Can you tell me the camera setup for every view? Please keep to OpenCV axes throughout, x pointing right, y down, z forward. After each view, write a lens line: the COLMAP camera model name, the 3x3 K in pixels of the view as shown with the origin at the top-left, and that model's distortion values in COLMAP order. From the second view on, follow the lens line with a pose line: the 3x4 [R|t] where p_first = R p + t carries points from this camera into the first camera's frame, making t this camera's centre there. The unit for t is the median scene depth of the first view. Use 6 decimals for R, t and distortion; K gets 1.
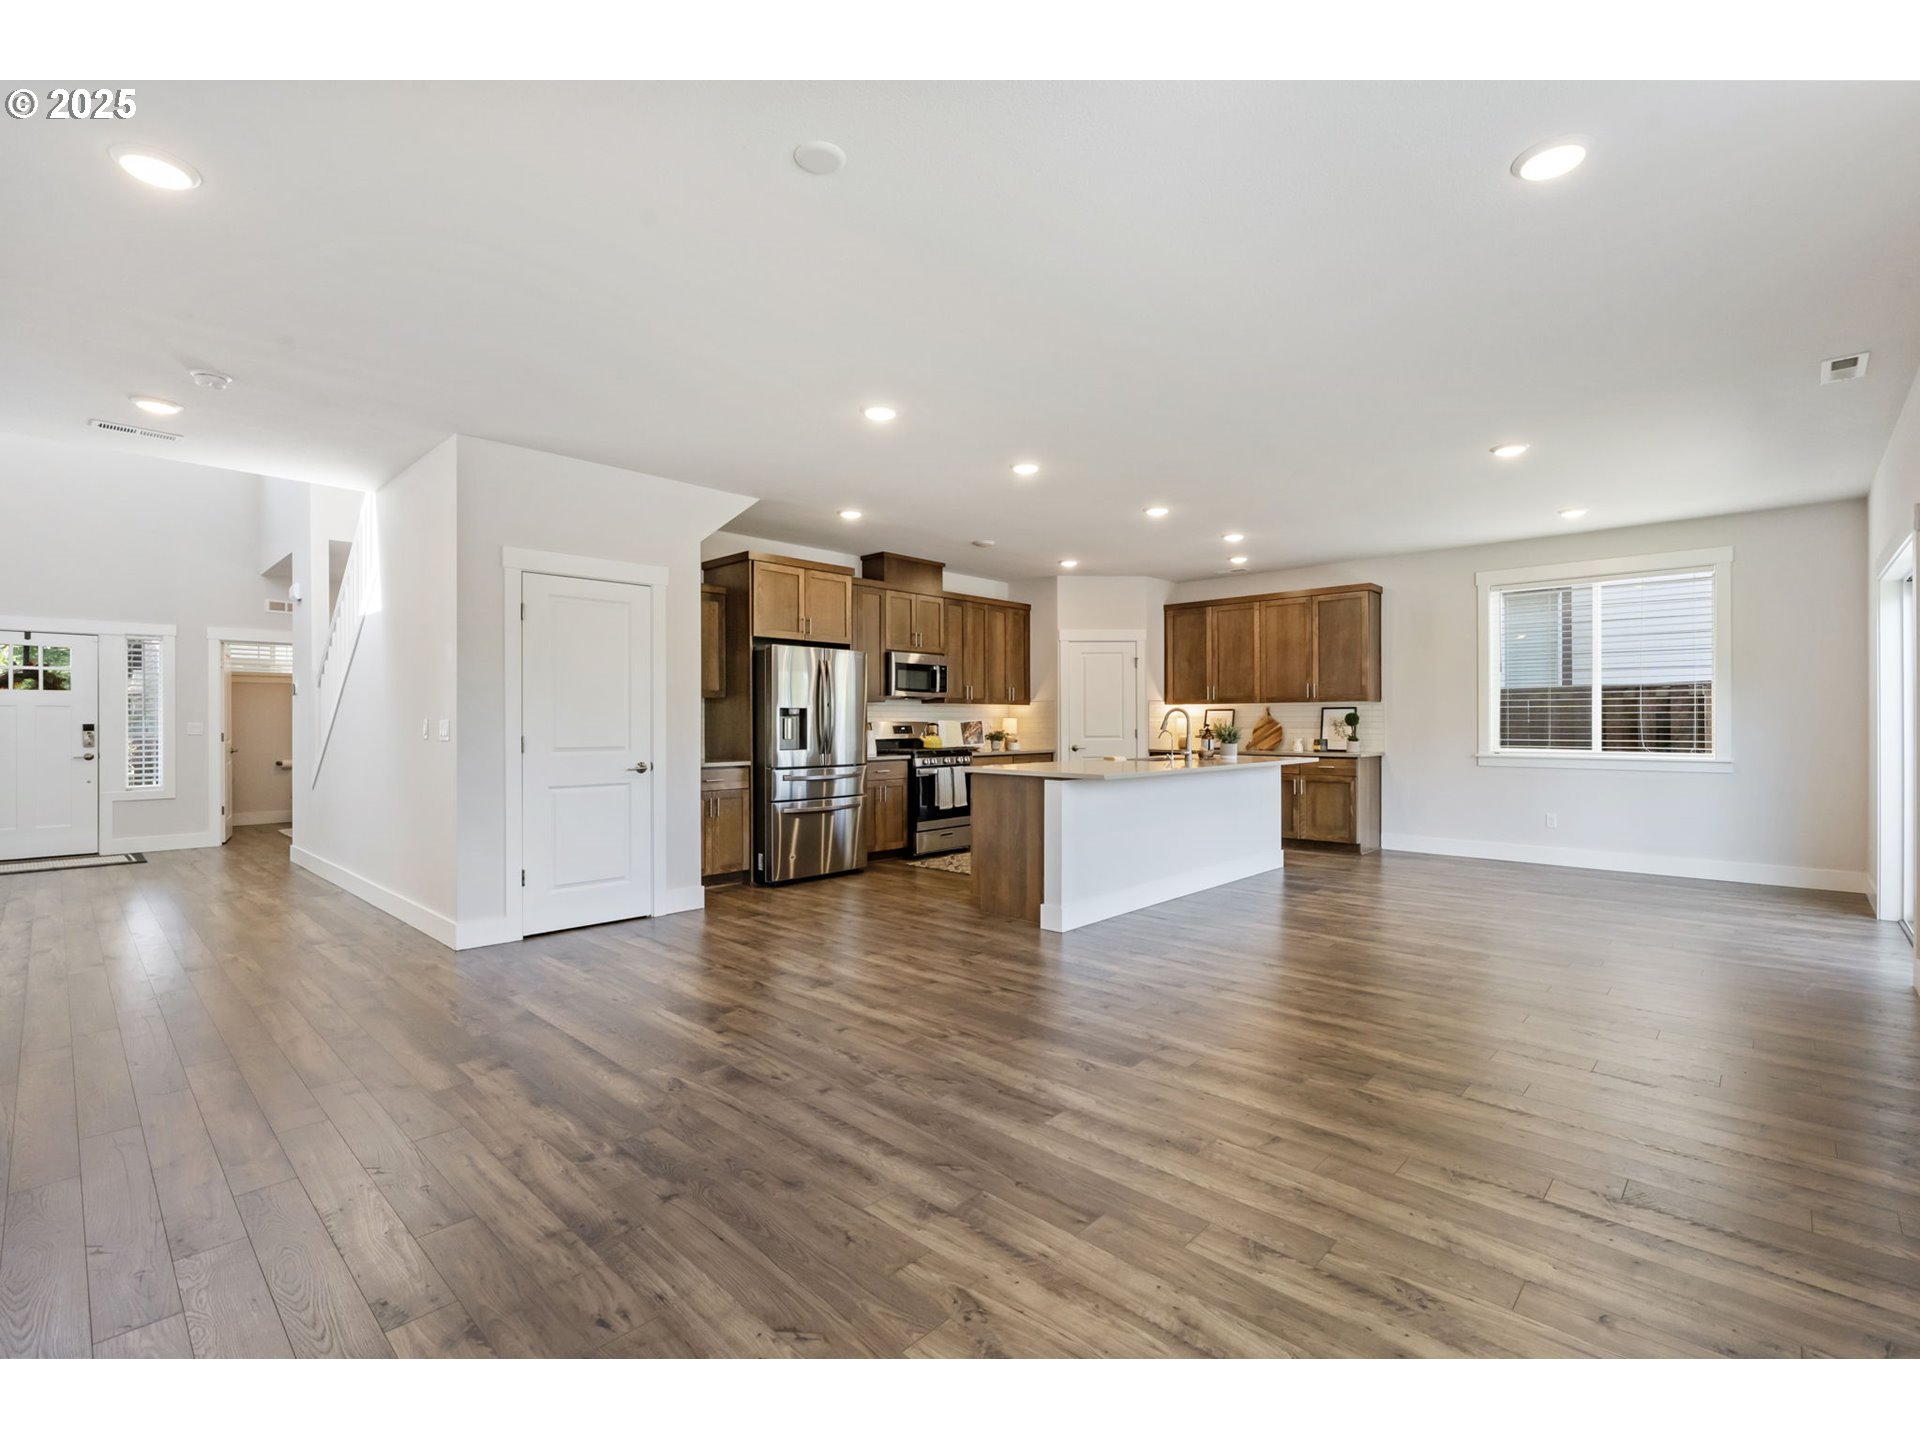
lens RADIAL K [[876.6, 0, 952.2], [0, 876.6, 718.5], [0, 0, 1]] dist [-0.004526, 0.001015]
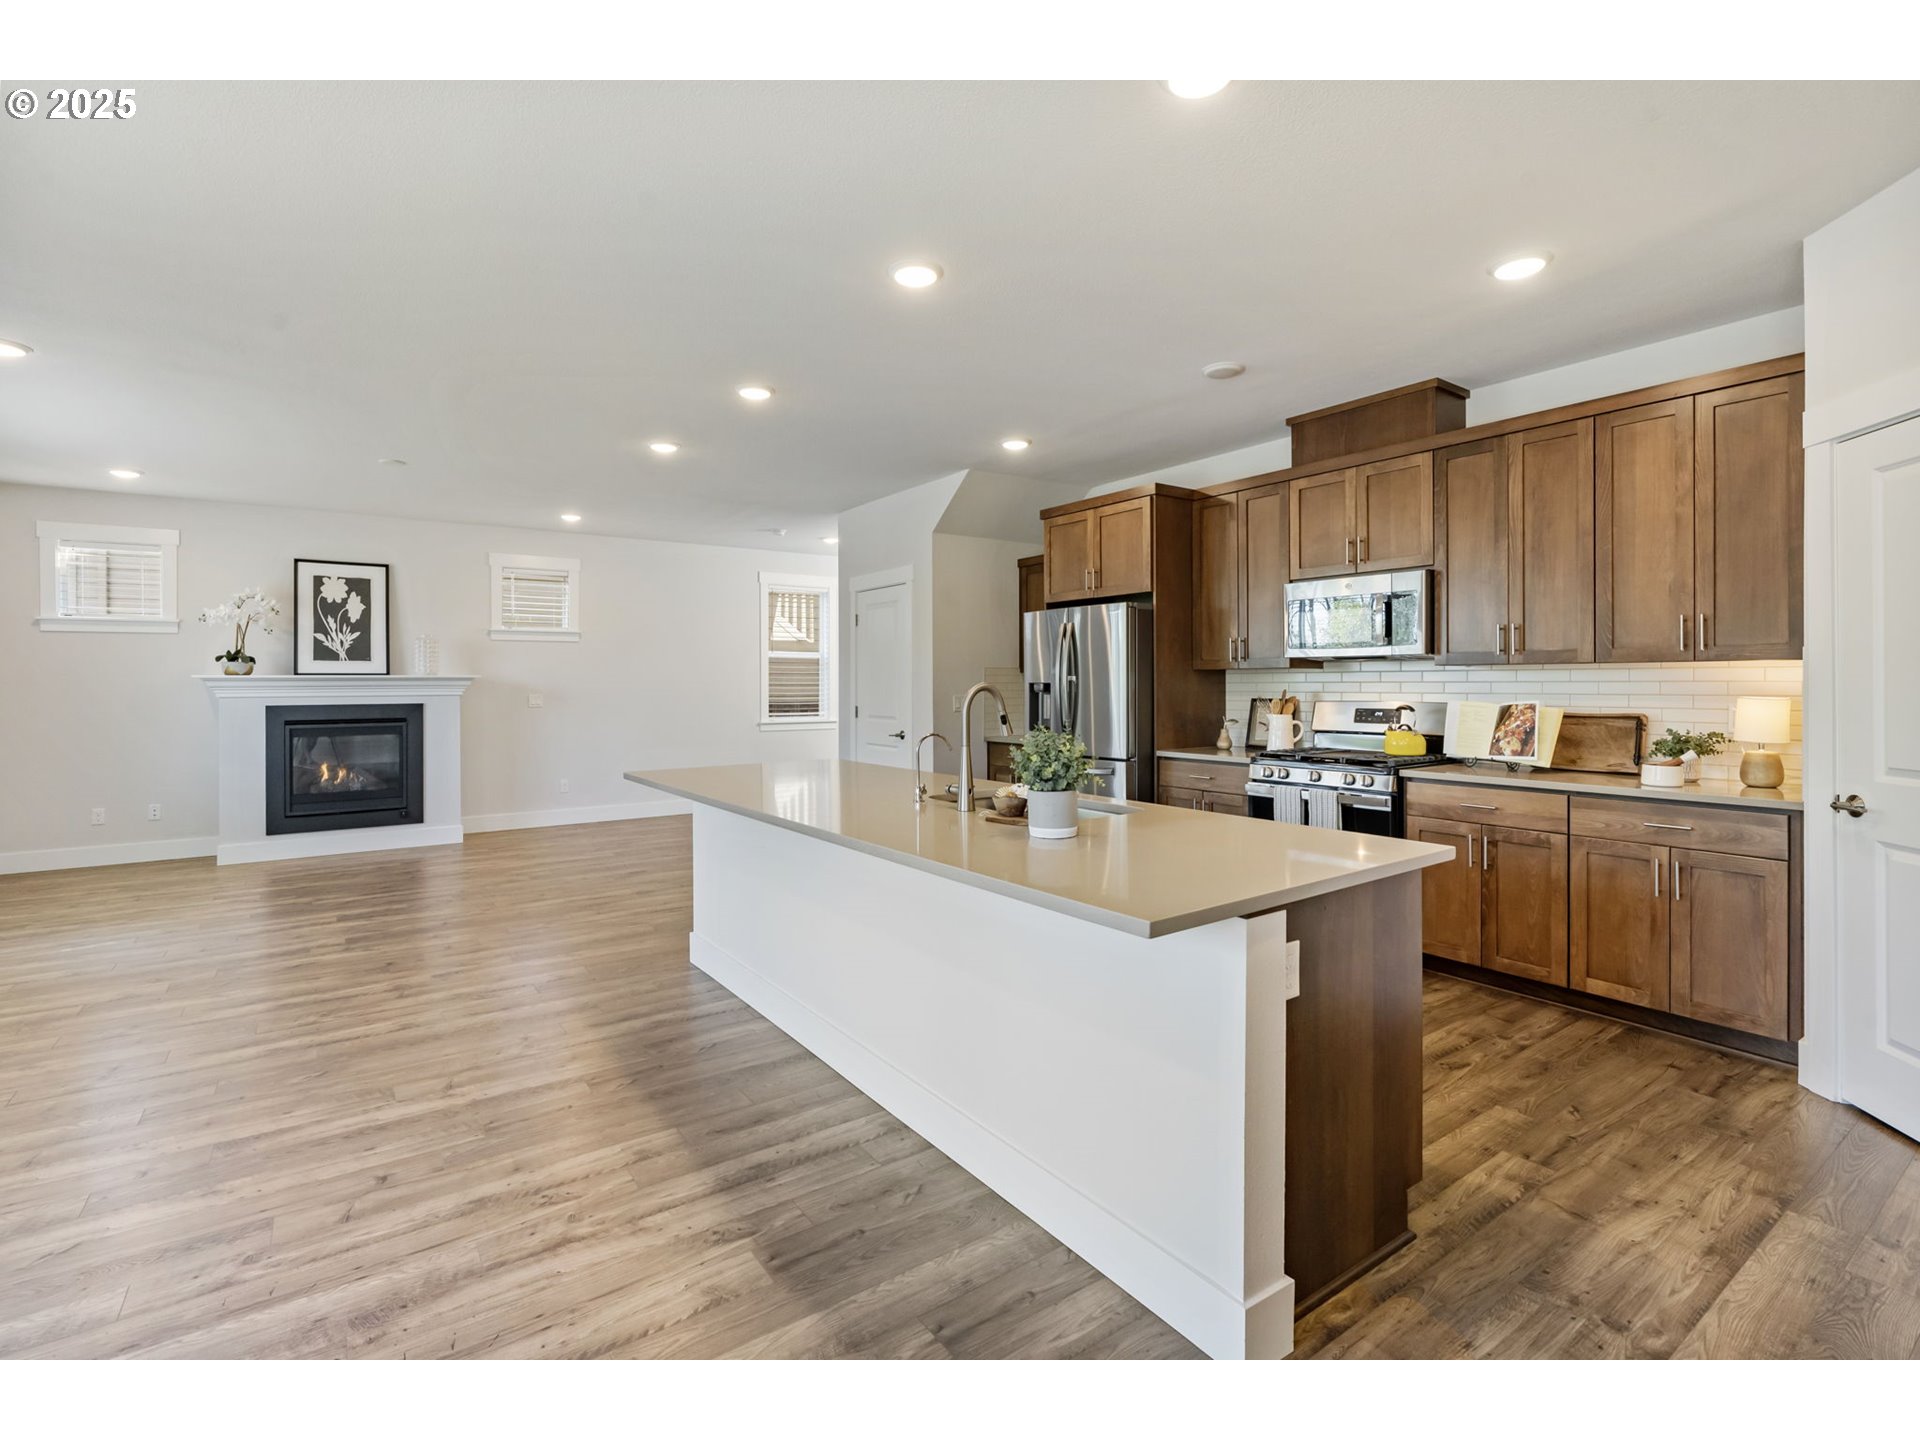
lens RADIAL K [[876.6, 0, 938.7], [0, 876.6, 690.3], [0, 0, 1]] dist [-0.004526, 0.001015]
pose [[-0.205958, 0.009587, -0.978514, 0.627309], [0.009279, 0.999926, 0.007844, -0.011963], [0.978517, -0.007464, -0.206032, 0.995054]]
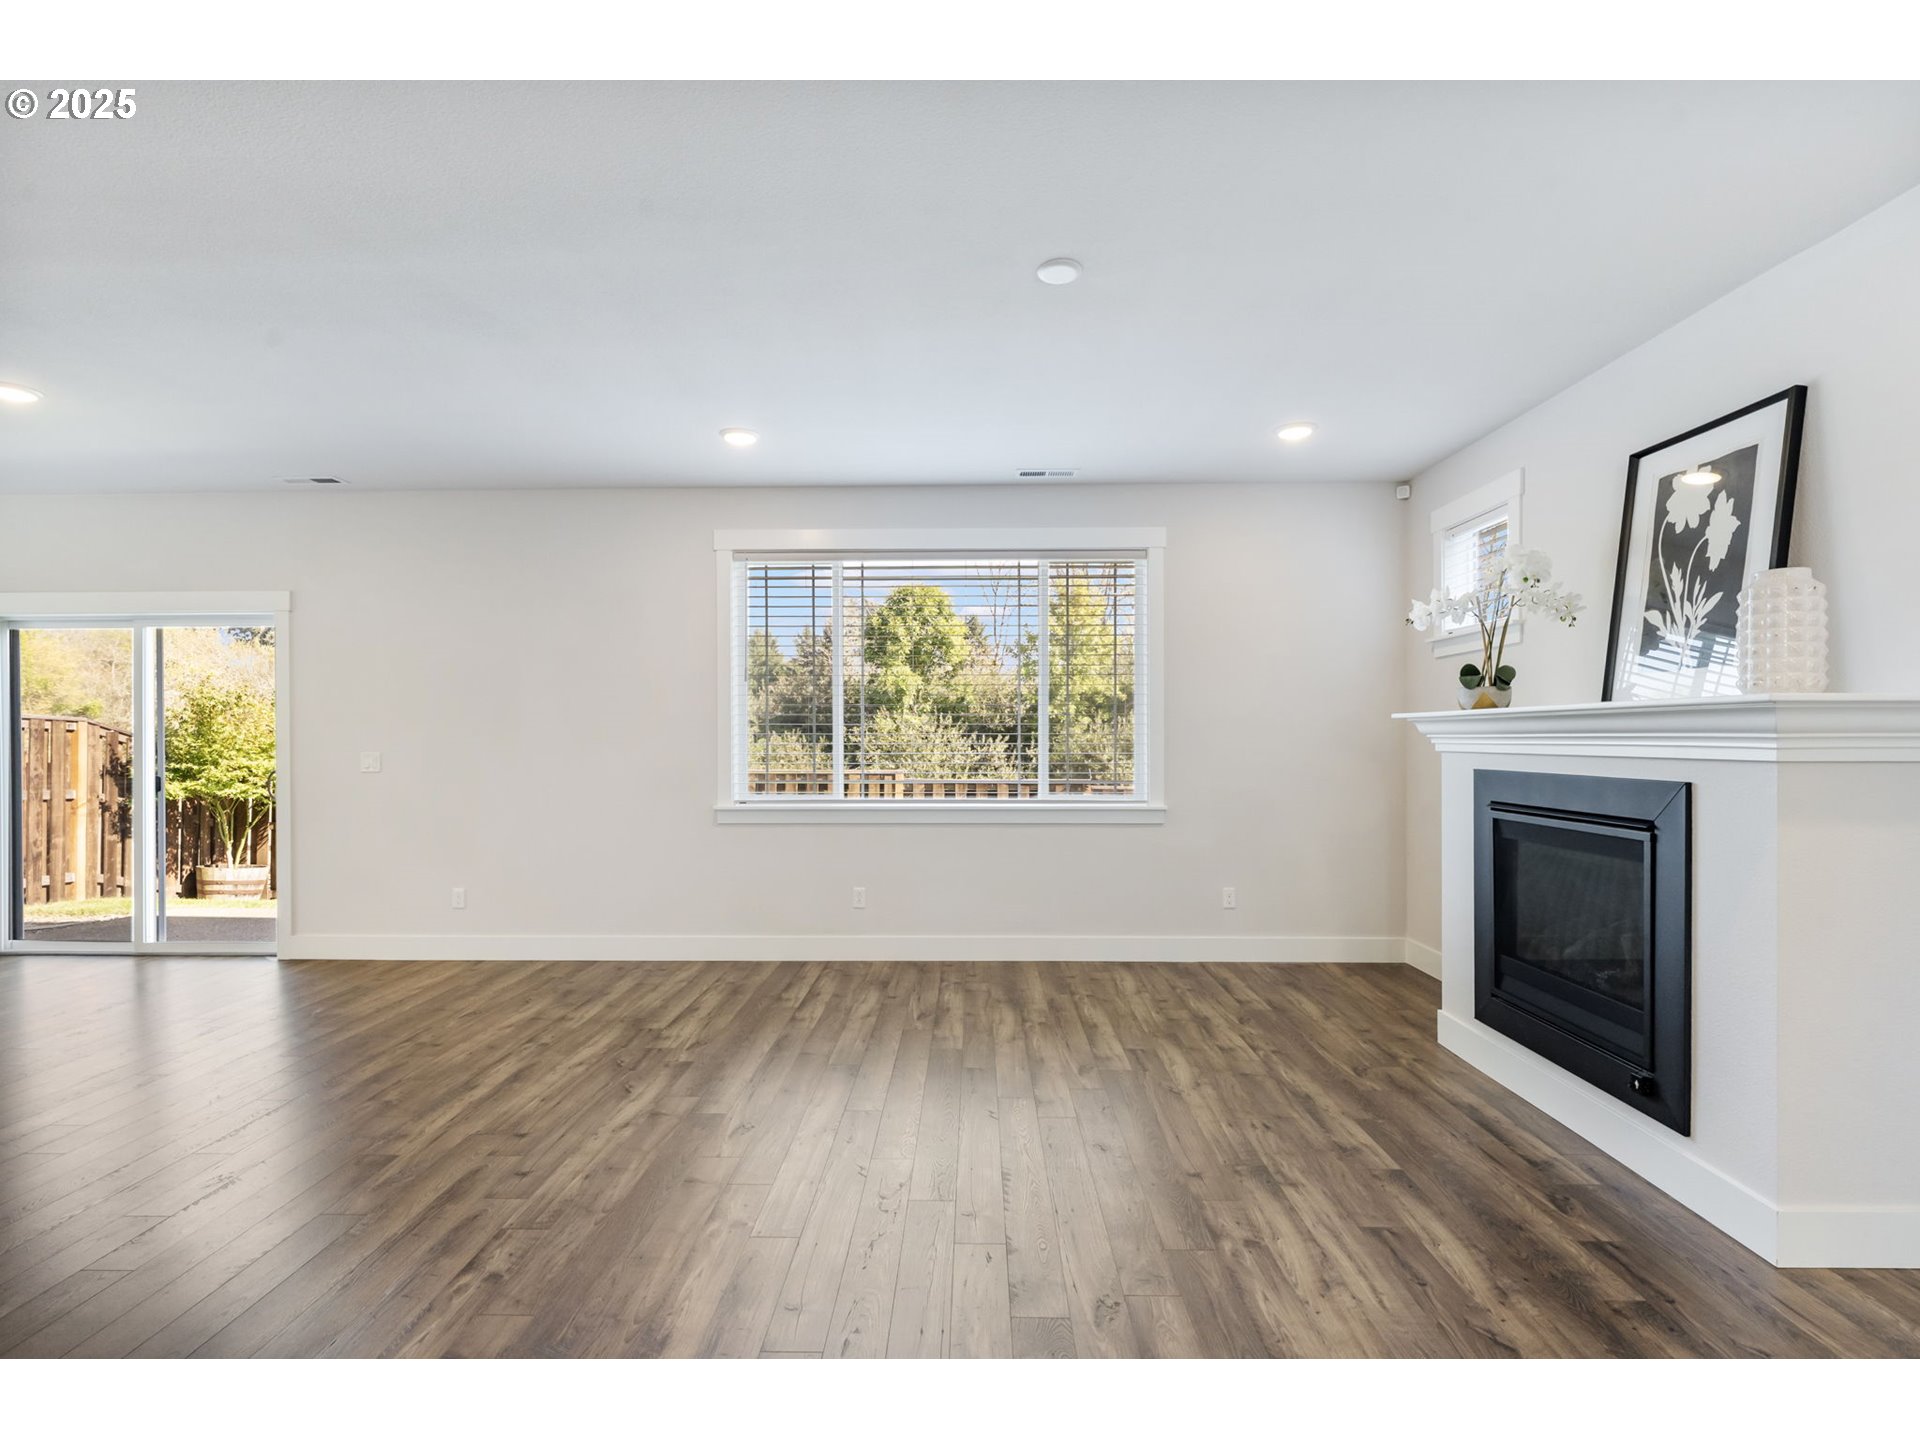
lens RADIAL K [[876.6, 0, 959.9], [0, 876.6, 740.1], [0, 0, 1]] dist [-0.004526, 0.001015]
pose [[-0.679175, 0.000870, 0.733976, -0.306028], [0.000485, 1.000000, -0.000737, -0.010864], [-0.733976, -0.000144, -0.679175, 0.639349]]
